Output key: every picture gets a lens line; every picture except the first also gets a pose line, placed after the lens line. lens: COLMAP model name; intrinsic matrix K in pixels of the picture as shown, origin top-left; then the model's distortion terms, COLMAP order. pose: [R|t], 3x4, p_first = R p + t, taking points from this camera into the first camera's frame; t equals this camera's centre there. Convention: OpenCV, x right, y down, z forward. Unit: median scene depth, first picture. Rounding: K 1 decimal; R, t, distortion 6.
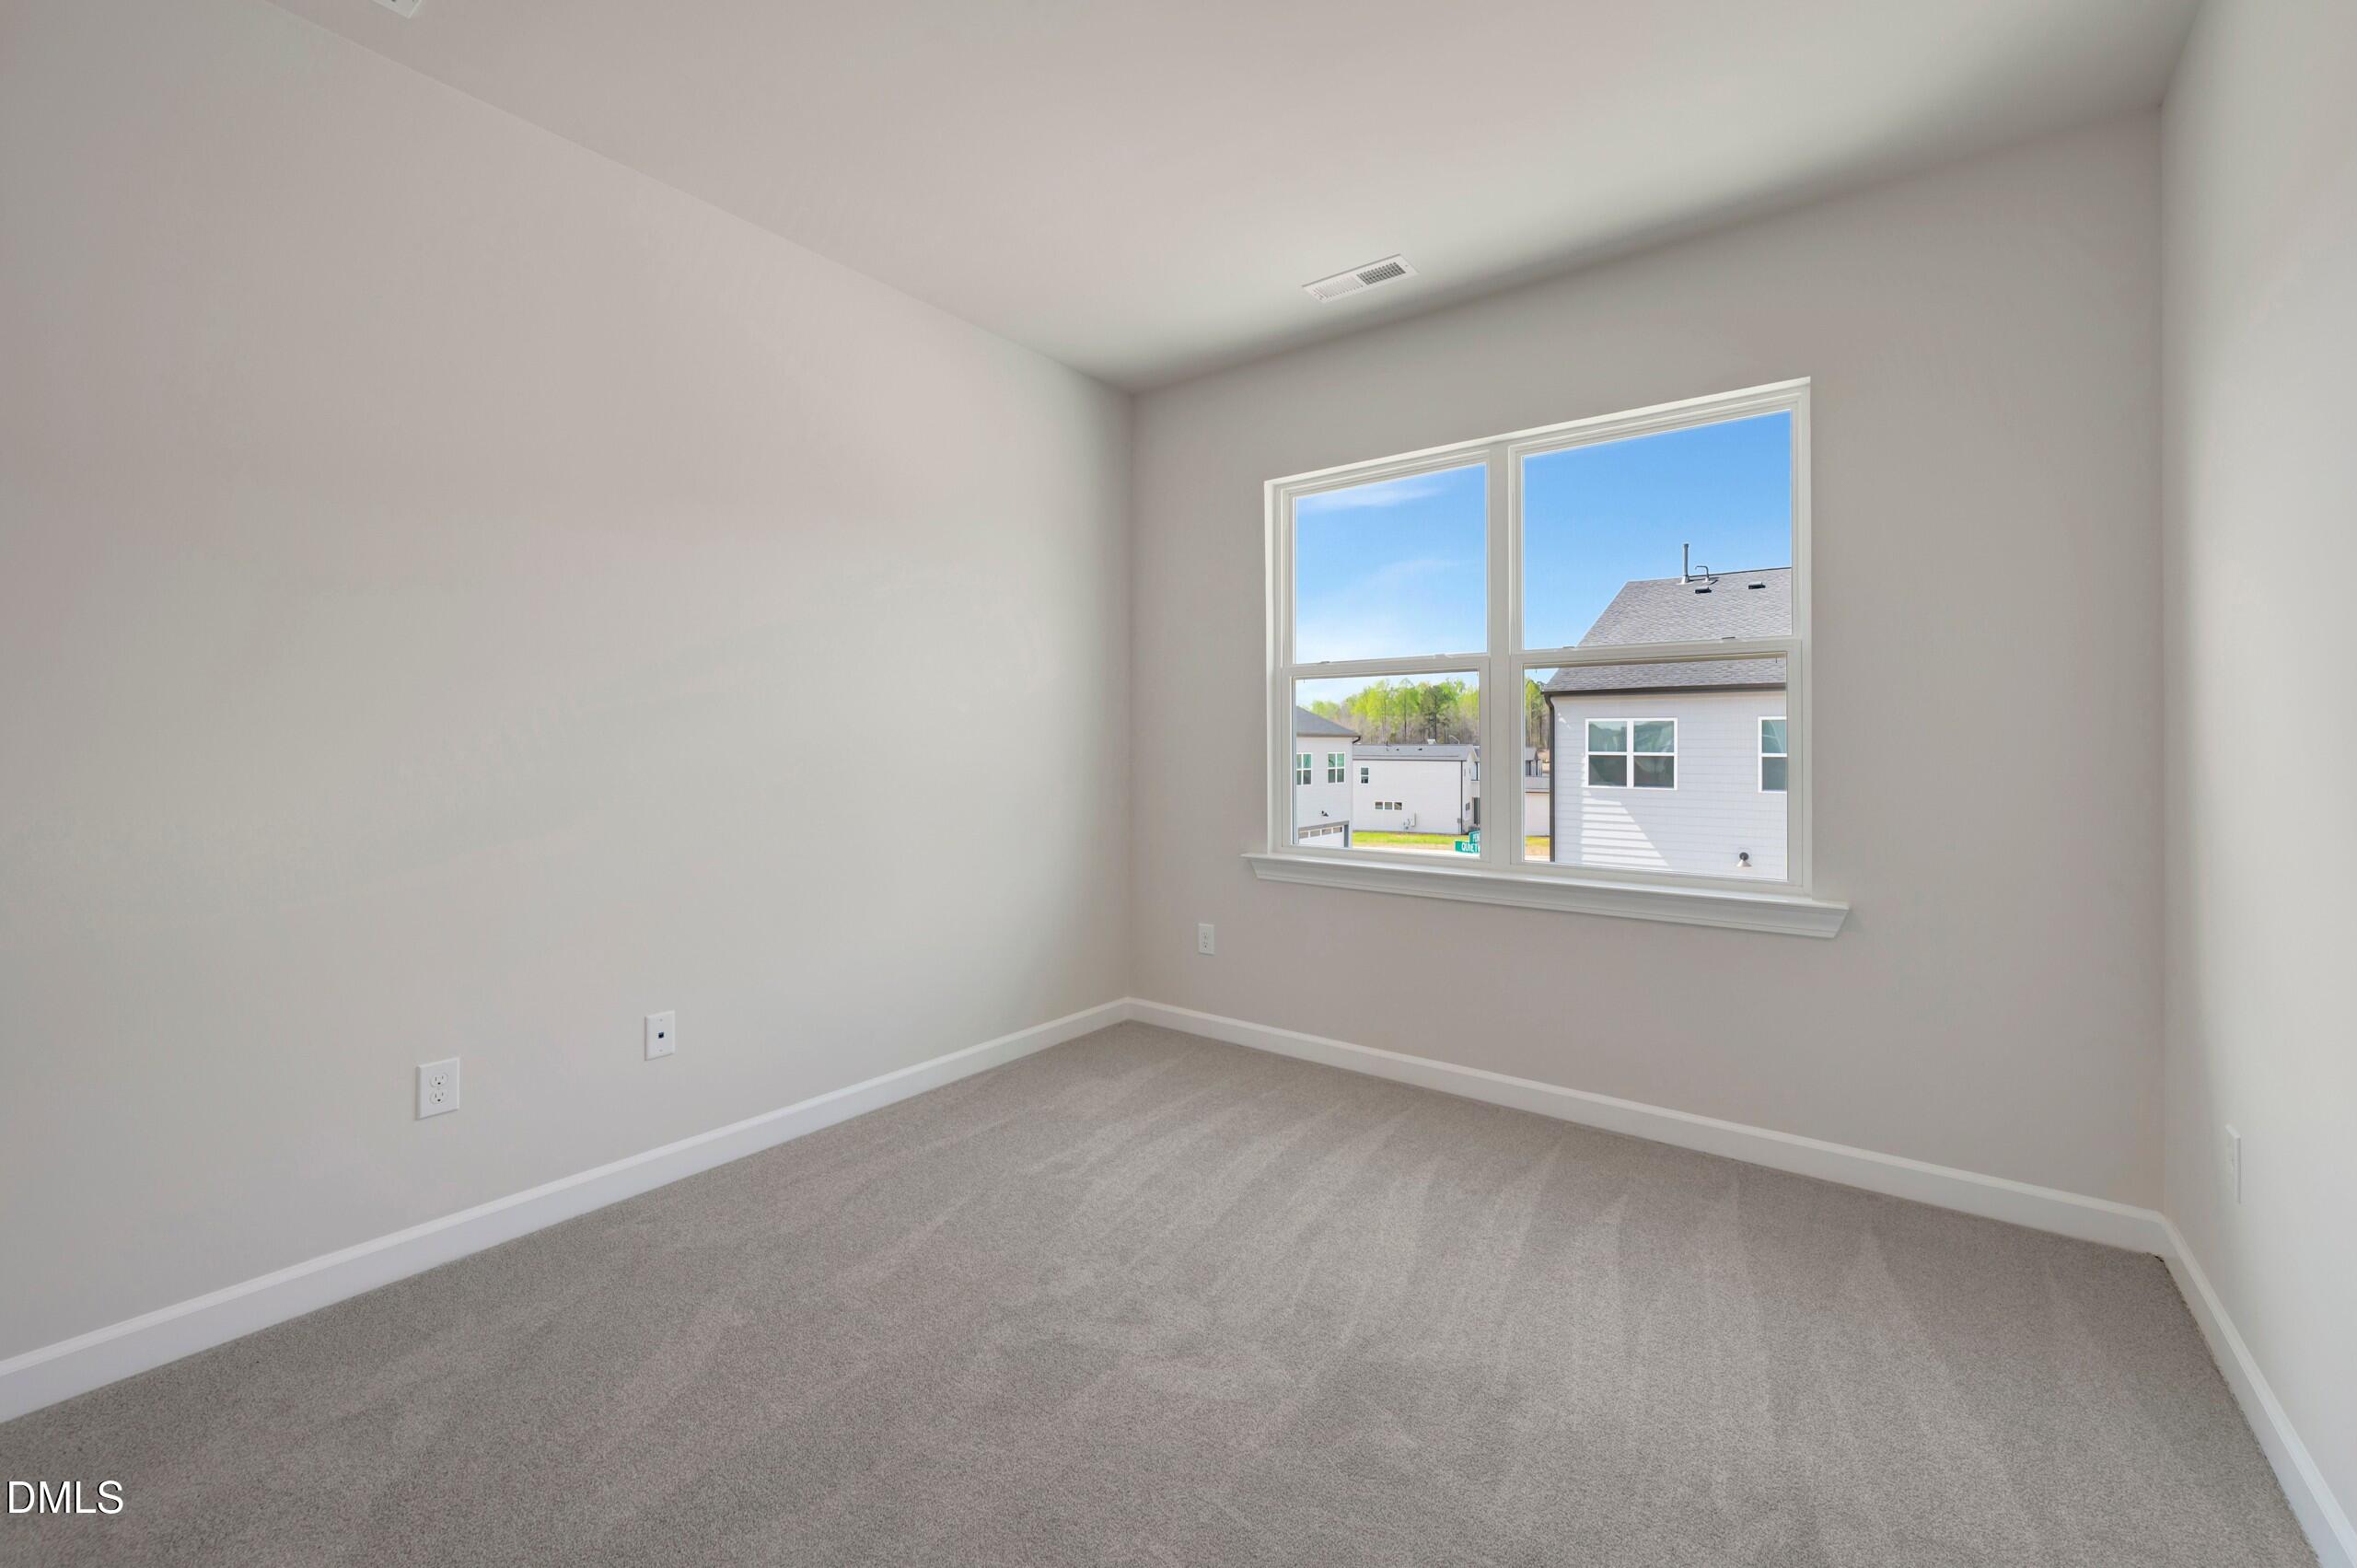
lens RADIAL K [[960.3, 0, 1186.0], [0, 960.3, 770.3], [0, 0, 1]] dist [-0.000889, -0.000107]
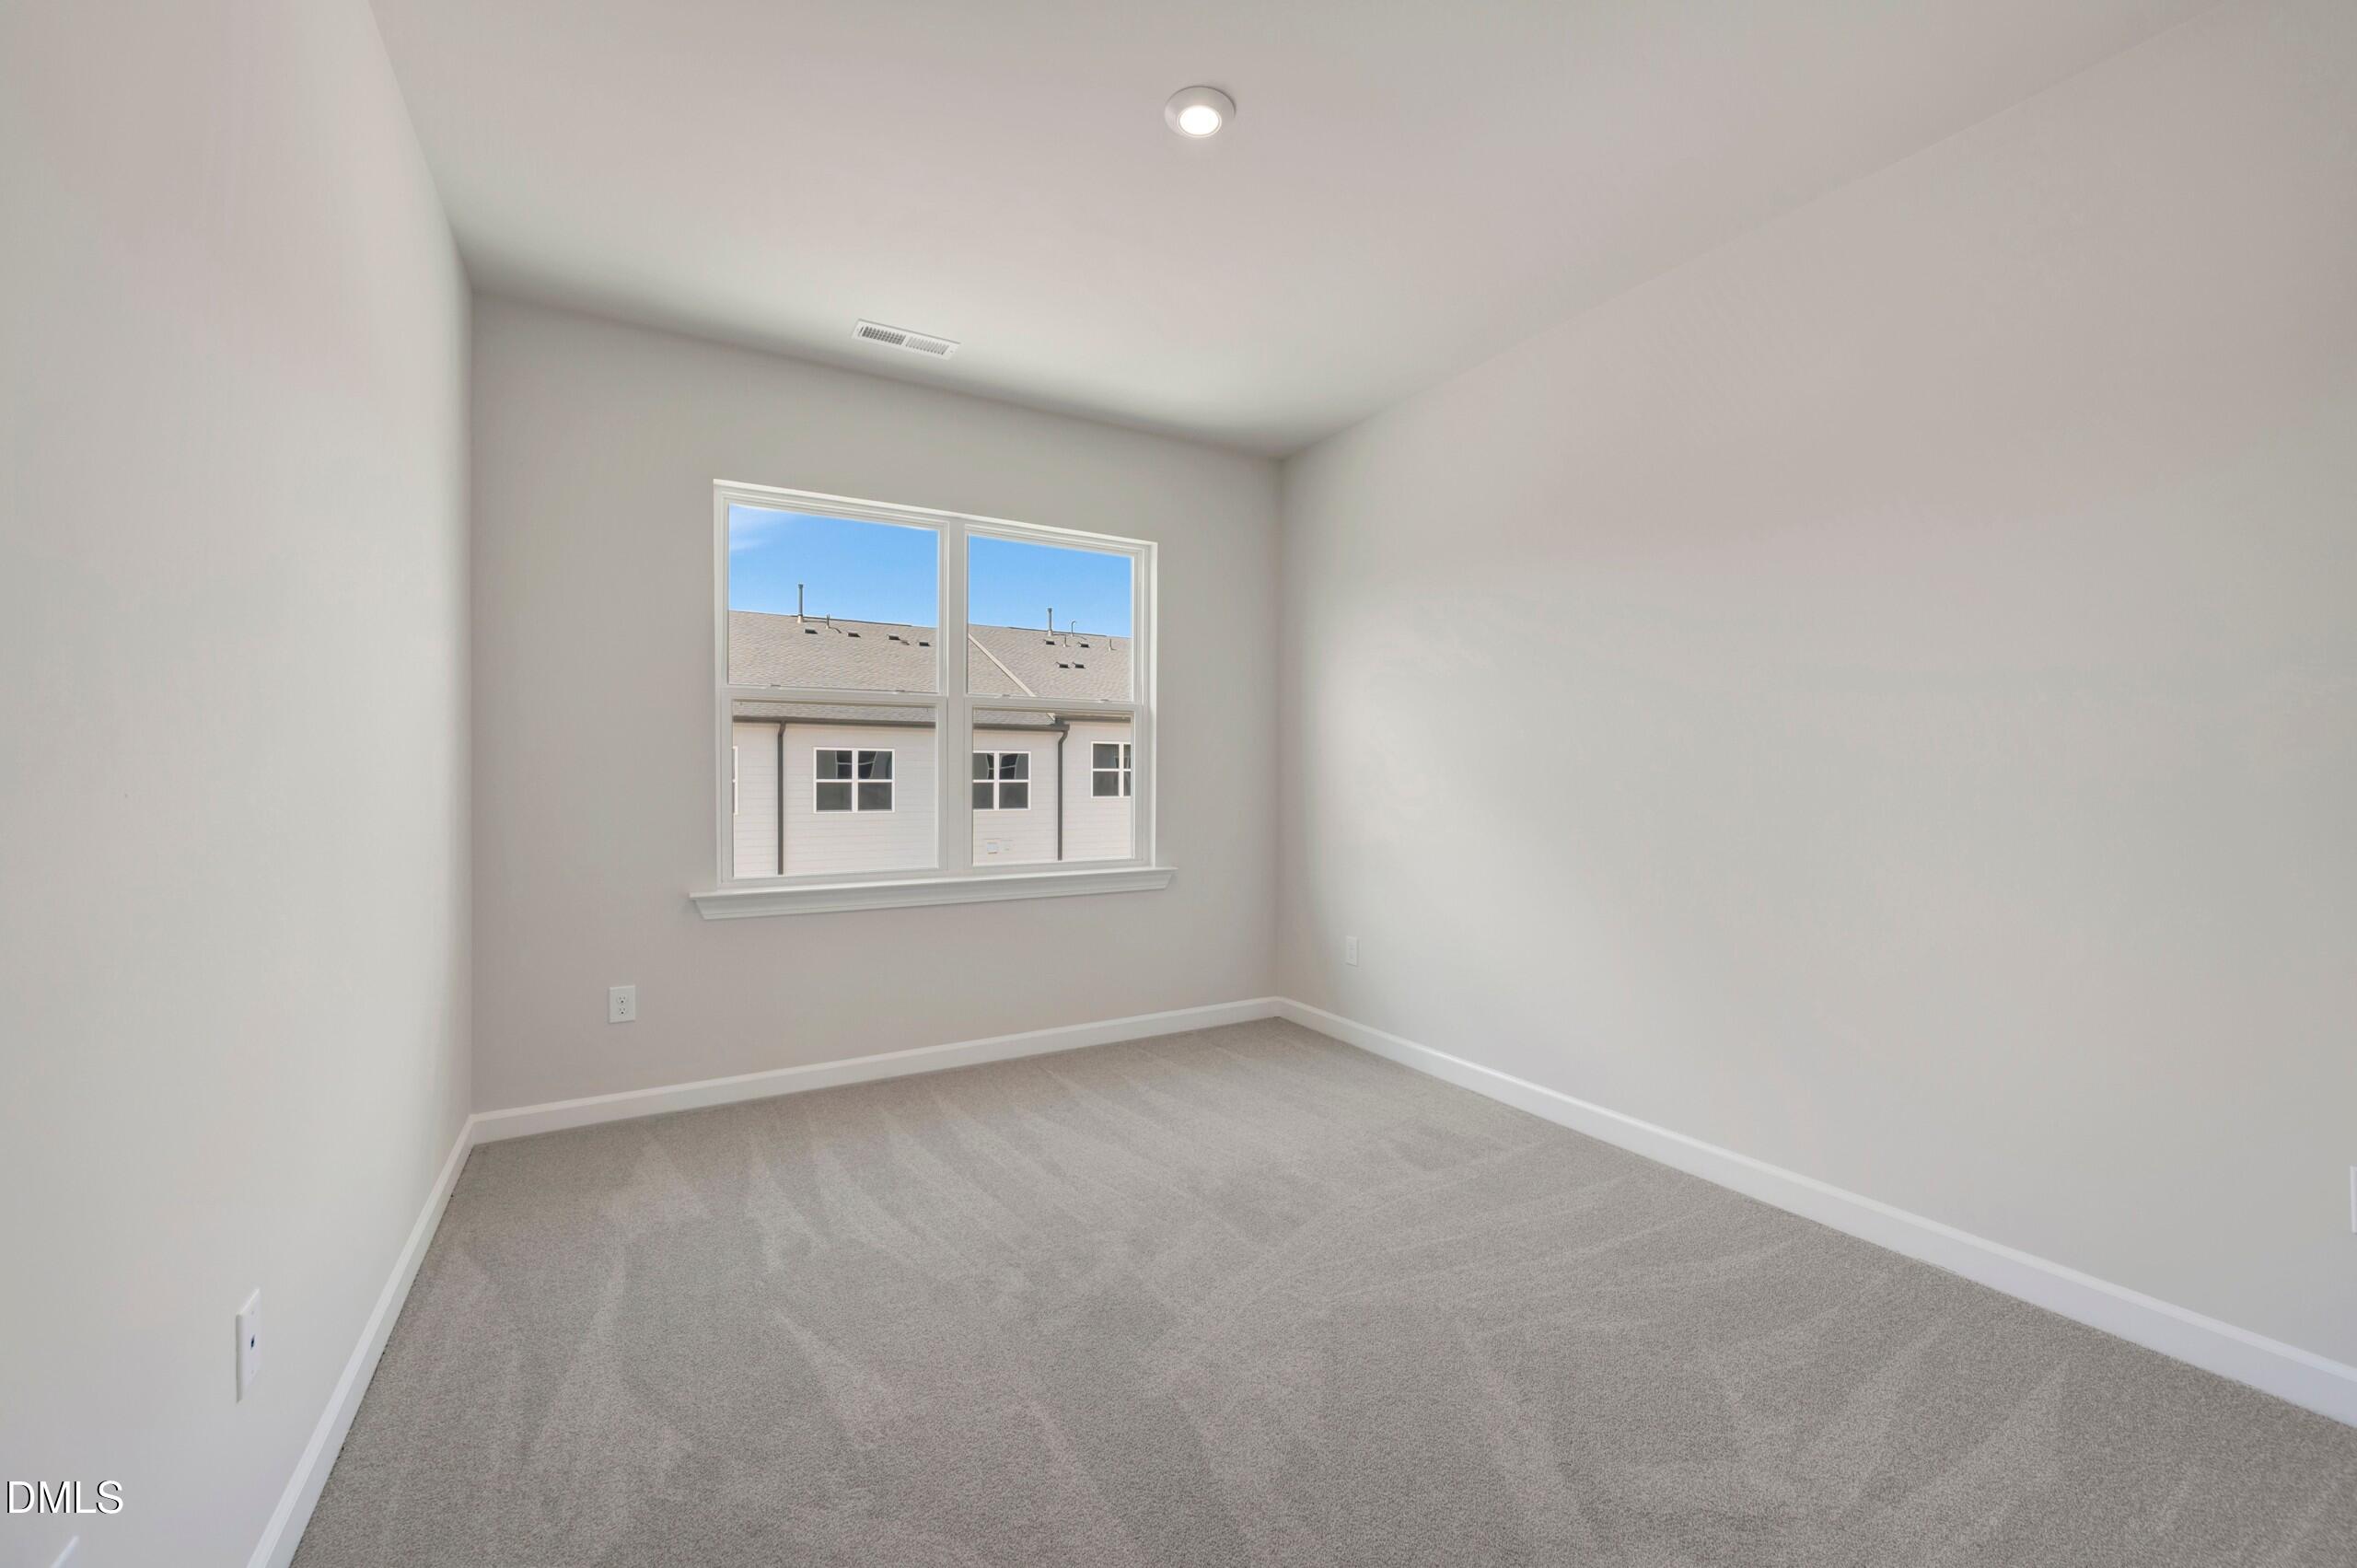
lens RADIAL K [[960.3, 0, 1179.5], [0, 960.3, 798.6], [0, 0, 1]] dist [-0.000889, -0.000107]
pose [[0.372473, -0.028736, 0.927598, -0.495971], [0.018403, 0.999553, 0.023575, -0.012244], [-0.927861, 0.008290, 0.372835, 0.203158]]
